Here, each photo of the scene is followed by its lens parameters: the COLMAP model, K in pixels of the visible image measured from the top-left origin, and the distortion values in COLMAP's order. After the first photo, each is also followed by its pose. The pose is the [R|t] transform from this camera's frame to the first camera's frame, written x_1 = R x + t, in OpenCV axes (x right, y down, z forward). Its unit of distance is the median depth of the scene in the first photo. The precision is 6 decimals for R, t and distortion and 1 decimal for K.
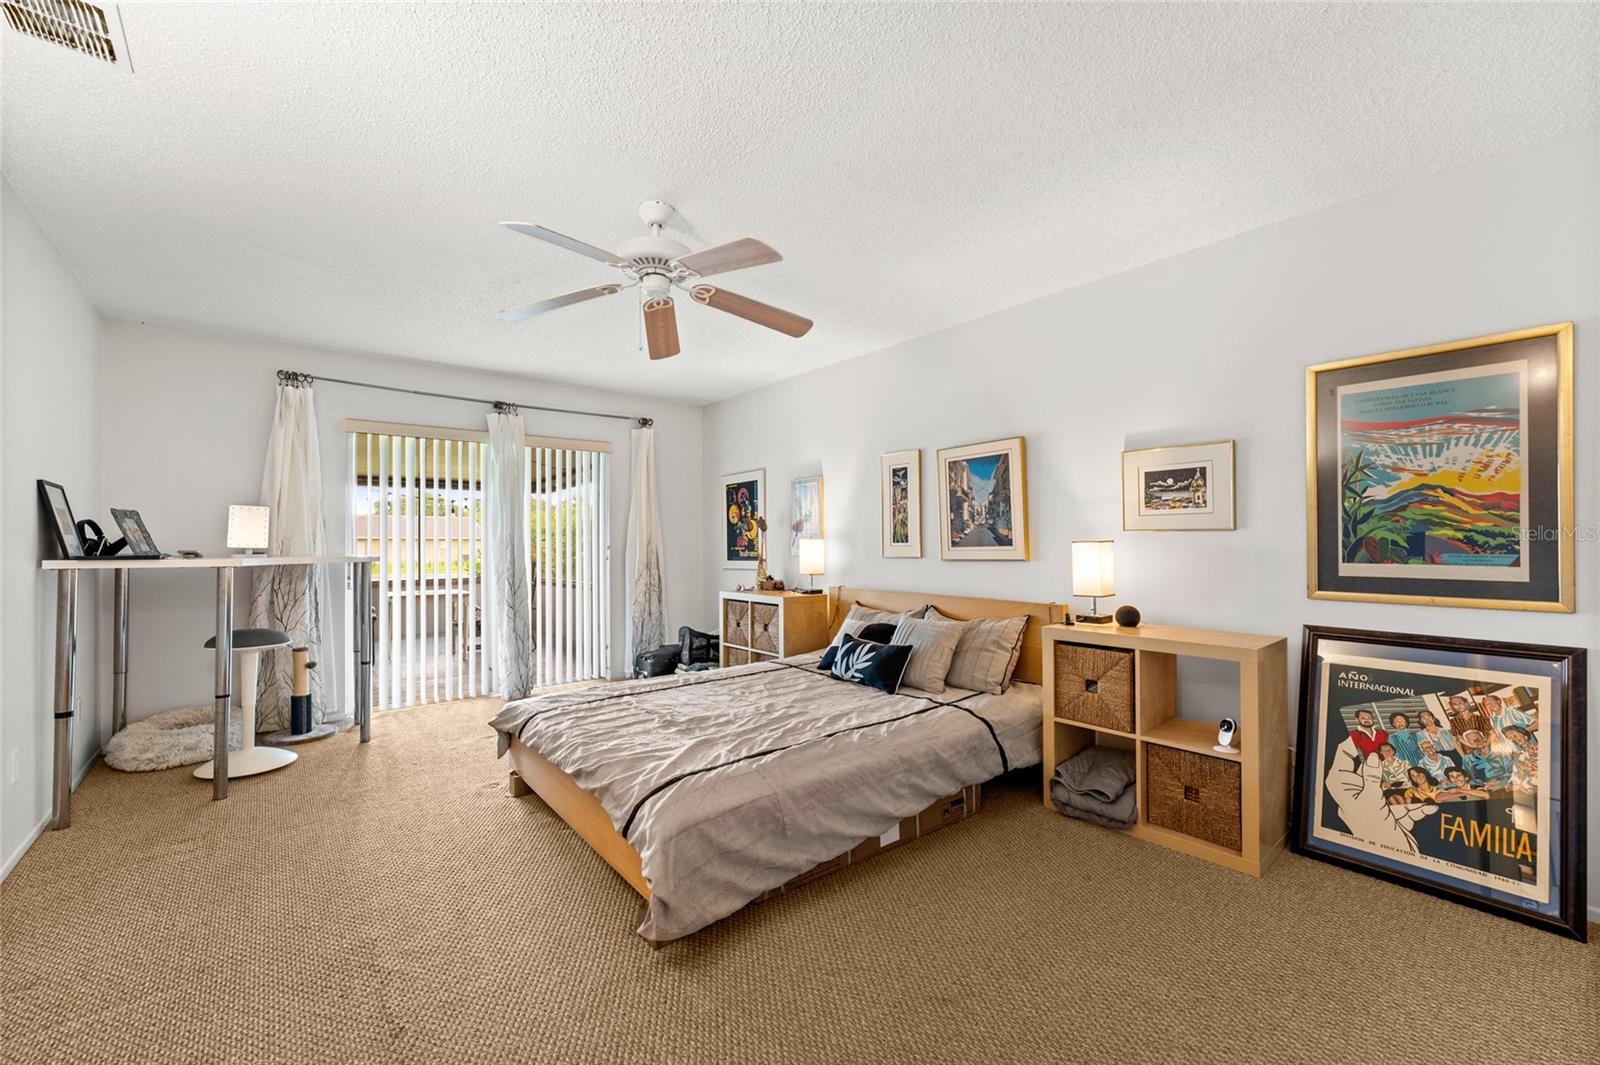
lens RADIAL K [[655.0, 0, 803.9], [0, 655.0, 535.2], [0, 0, 1]] dist [0.000714, -0.000040]
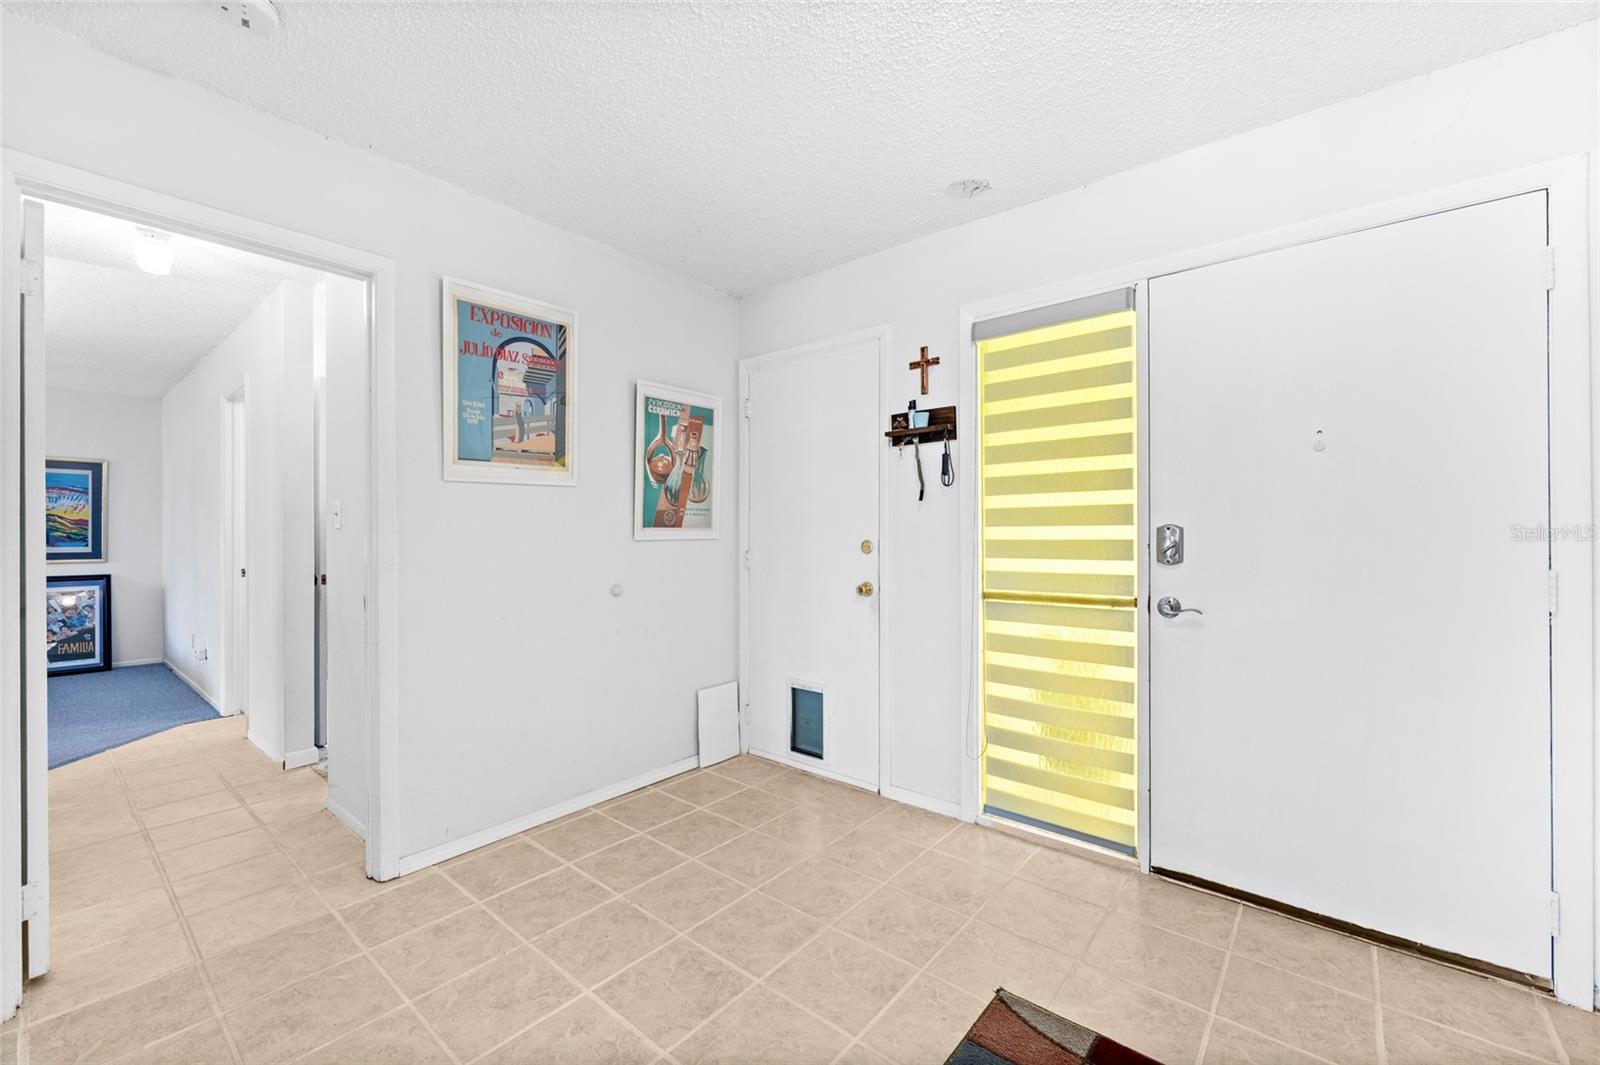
lens RADIAL K [[655.0, 0, 795.9], [0, 655.0, 533.3], [0, 0, 1]] dist [0.000714, -0.000040]
pose [[-0.155351, 0.000032, 0.987859, -2.018768], [-0.002494, 0.999997, -0.000424, -0.012868], [-0.987856, -0.002529, -0.155351, -1.454056]]
